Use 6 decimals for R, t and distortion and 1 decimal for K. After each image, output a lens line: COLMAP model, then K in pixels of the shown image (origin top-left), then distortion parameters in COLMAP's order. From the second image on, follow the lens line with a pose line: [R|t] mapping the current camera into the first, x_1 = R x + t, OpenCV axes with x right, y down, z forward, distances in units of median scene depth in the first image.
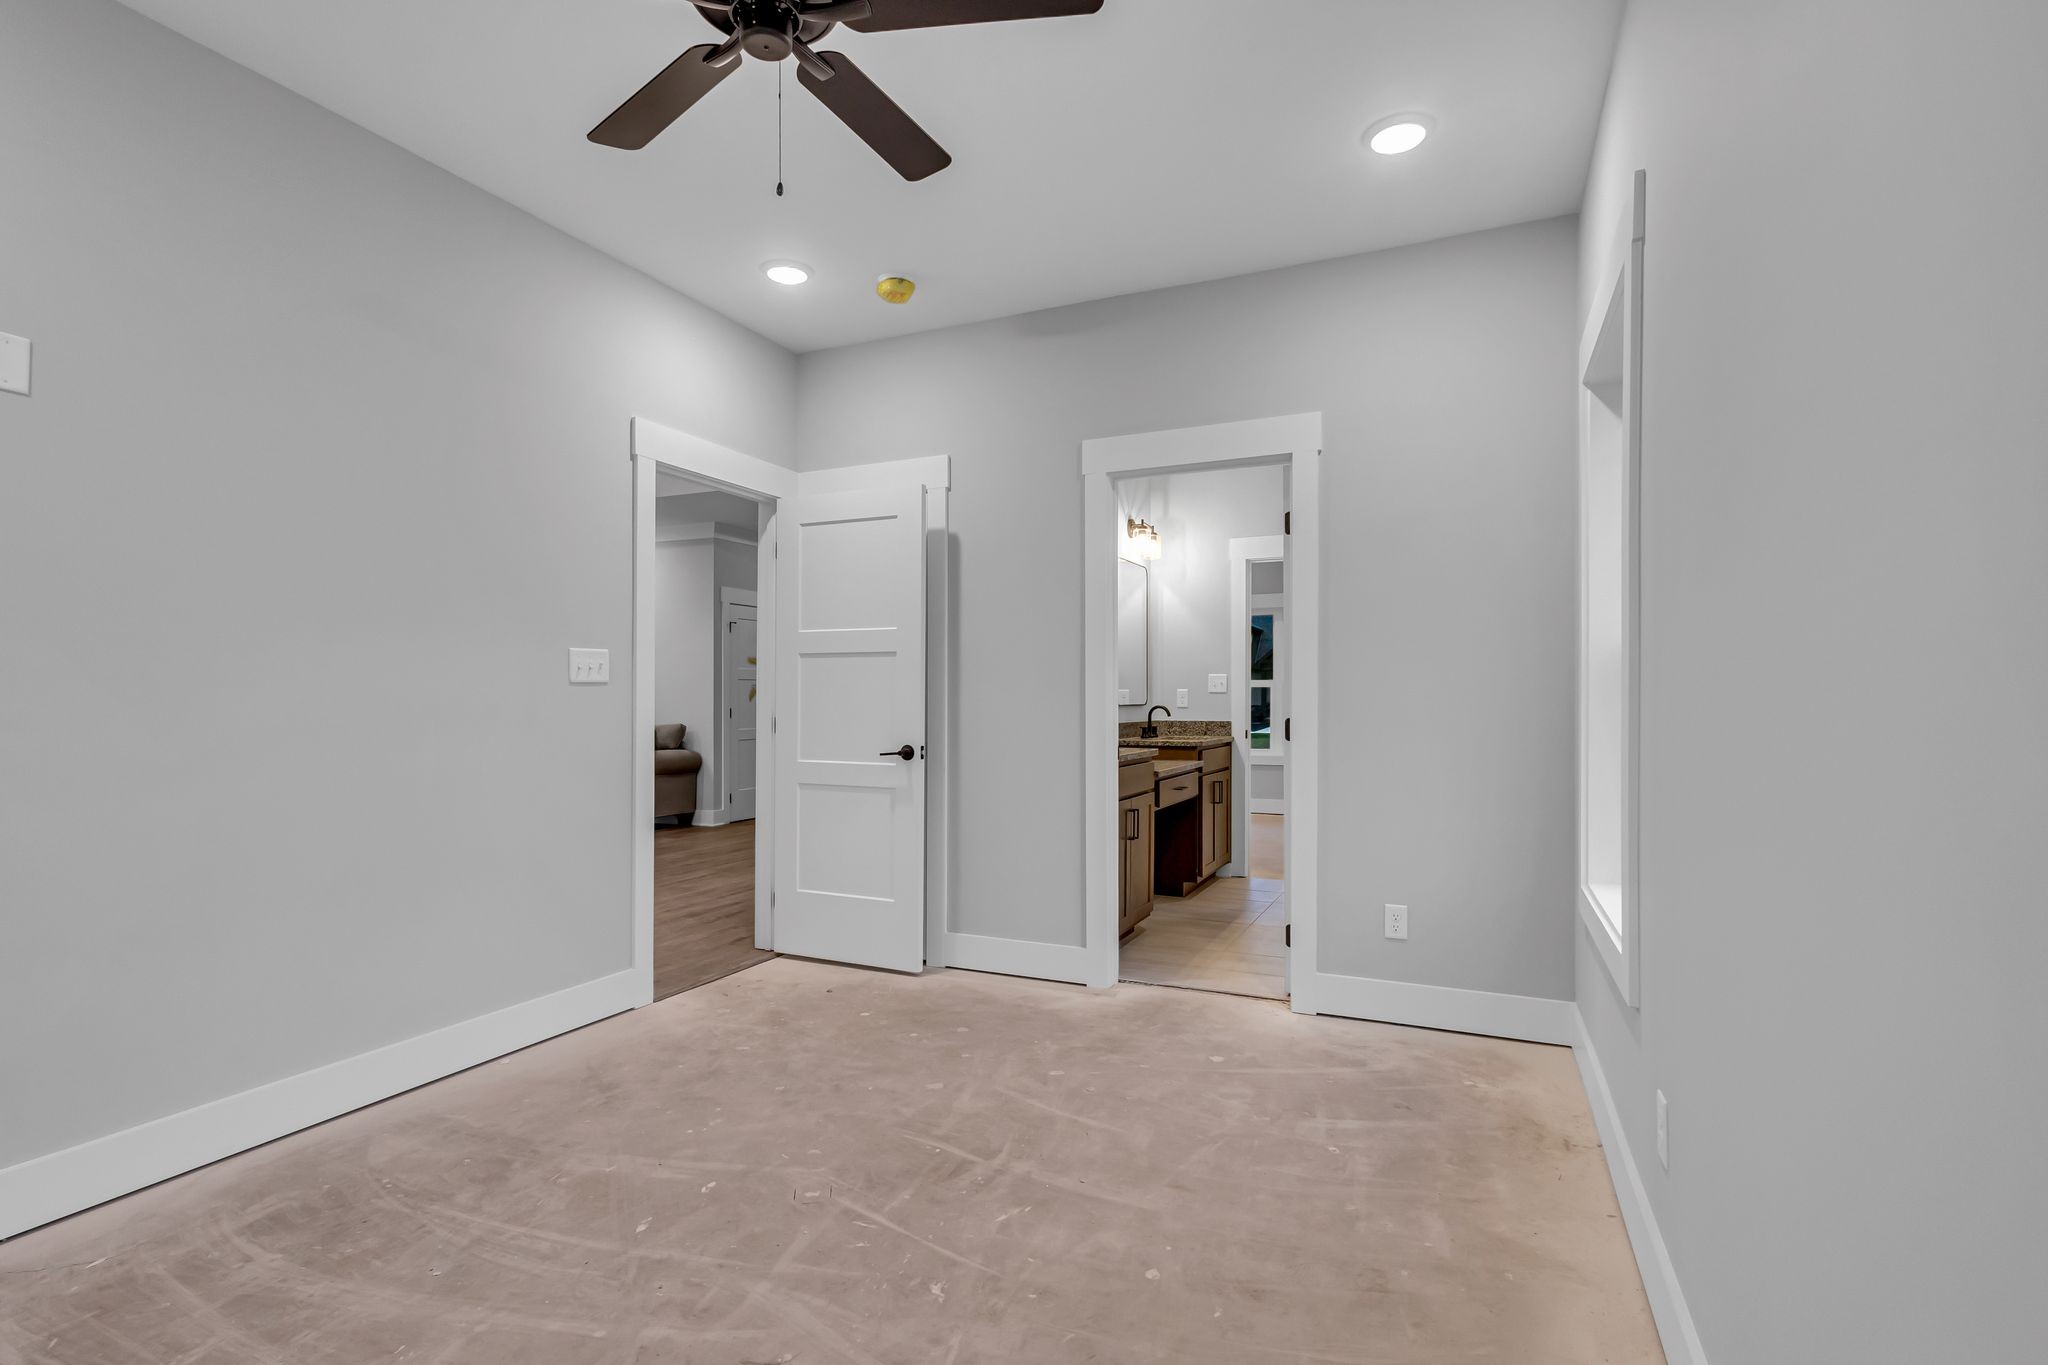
lens RADIAL K [[948.4, 0, 1027.3], [0, 948.4, 694.5], [0, 0, 1]] dist [0.011065, -0.003308]
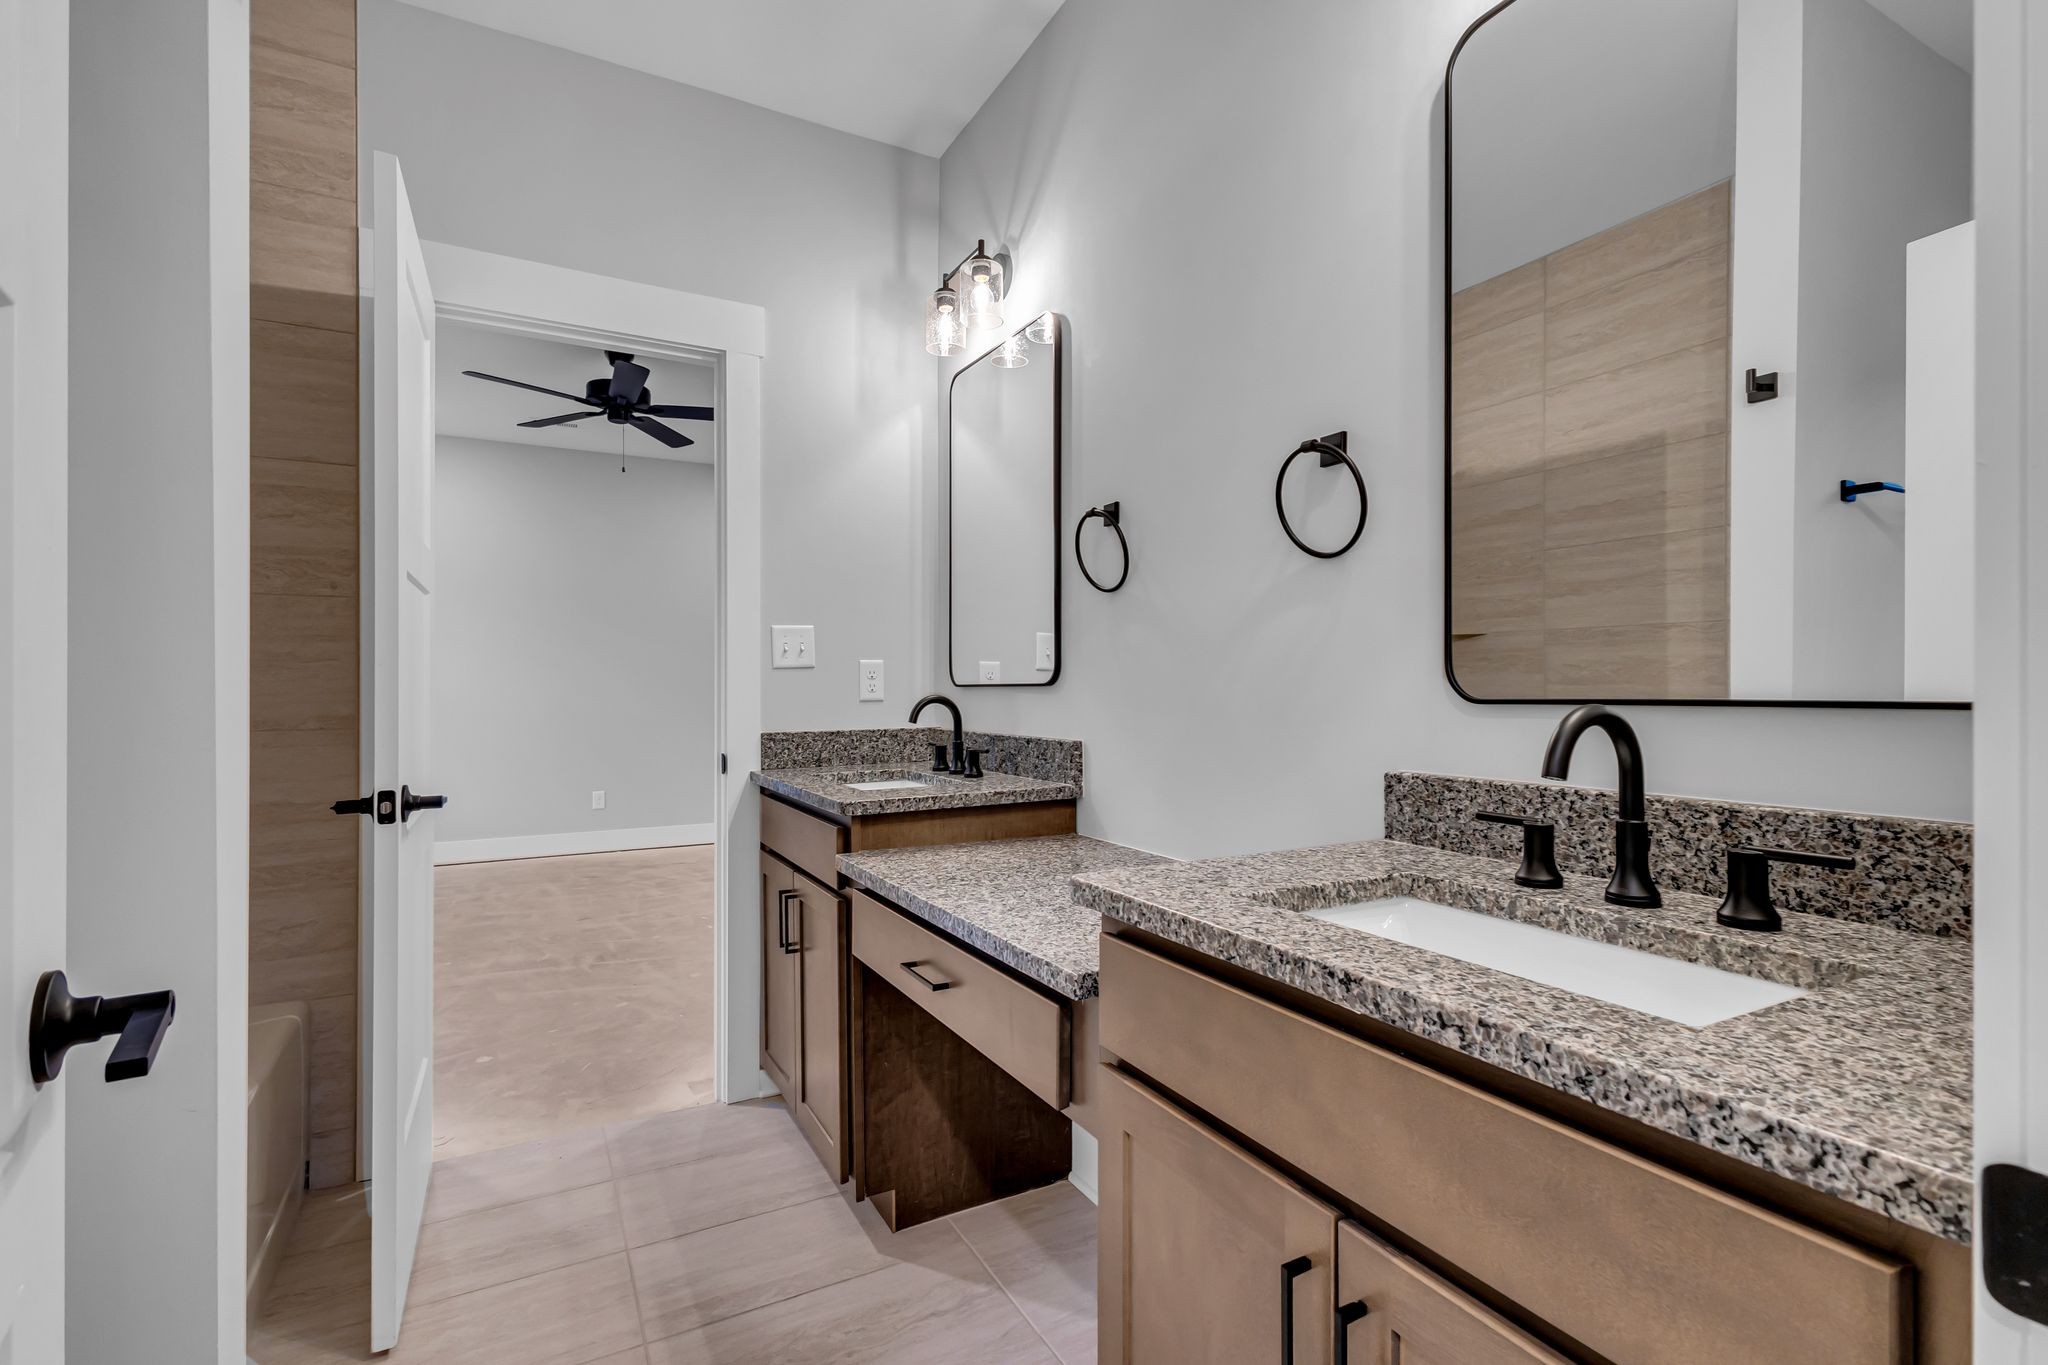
lens RADIAL K [[948.4, 0, 1032.5], [0, 948.4, 683.4], [0, 0, 1]] dist [0.011065, -0.003308]
pose [[-0.599088, -0.003788, -0.800674, 0.848790], [0.012696, 0.999818, -0.014230, 0.035166], [0.800583, -0.018690, -0.598931, 2.692757]]
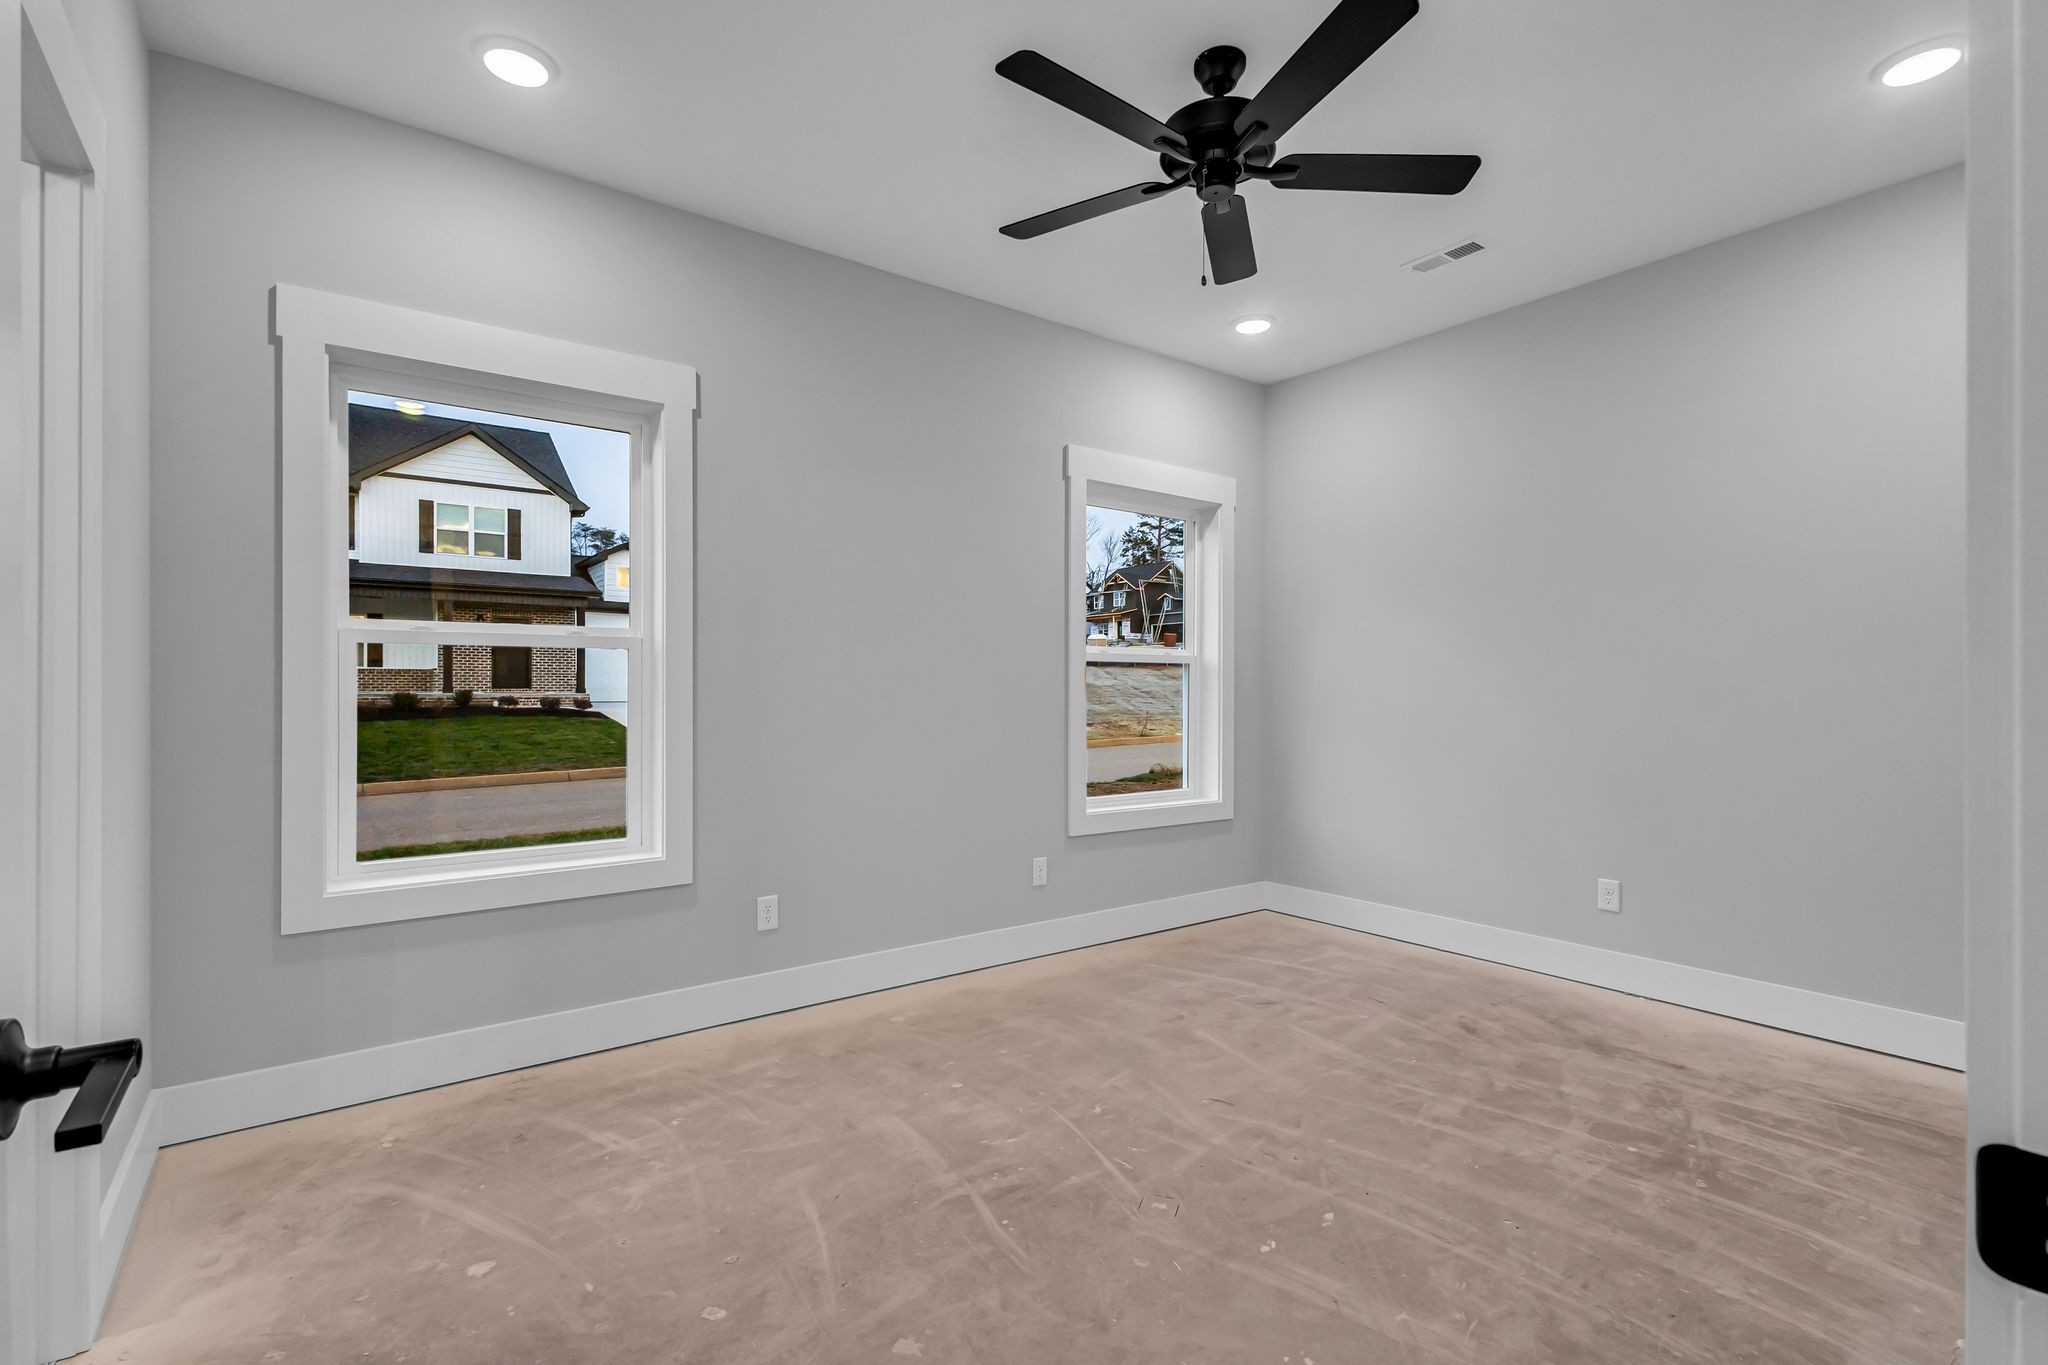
lens RADIAL K [[948.4, 0, 1026.4], [0, 948.4, 679.7], [0, 0, 1]] dist [0.011065, -0.003308]
pose [[-0.871355, 0.005209, 0.490625, -0.557848], [-0.004634, 0.999812, -0.018844, 0.011729], [-0.490631, -0.018693, -0.871167, 1.831052]]
